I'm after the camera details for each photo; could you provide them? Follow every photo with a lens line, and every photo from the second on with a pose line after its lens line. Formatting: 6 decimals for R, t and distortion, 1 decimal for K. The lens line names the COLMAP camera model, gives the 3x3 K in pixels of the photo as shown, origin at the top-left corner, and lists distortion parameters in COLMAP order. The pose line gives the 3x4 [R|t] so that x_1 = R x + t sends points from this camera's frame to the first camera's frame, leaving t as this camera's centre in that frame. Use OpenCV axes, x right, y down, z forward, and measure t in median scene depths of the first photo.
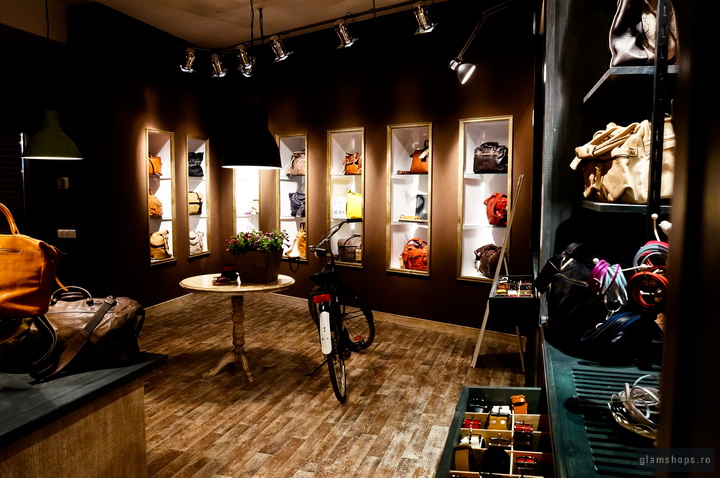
lens RADIAL K [[593.8, 0, 356.5], [0, 593.8, 240.8], [0, 0, 1]] dist [-0.081849, 0.057839]
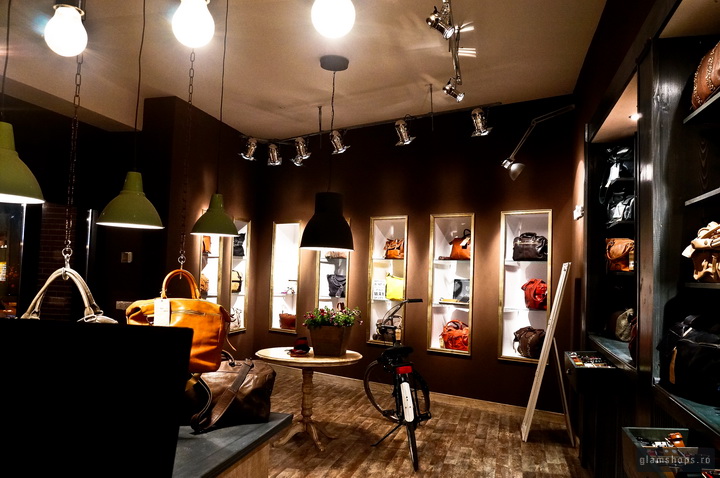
lens RADIAL K [[593.8, 0, 356.5], [0, 593.8, 240.8], [0, 0, 1]] dist [-0.081849, 0.057839]
pose [[0.999196, 0.030449, 0.026068, -0.120070], [-0.026407, 0.989312, -0.143401, 0.013455], [-0.030156, 0.142597, 0.989321, -0.072351]]
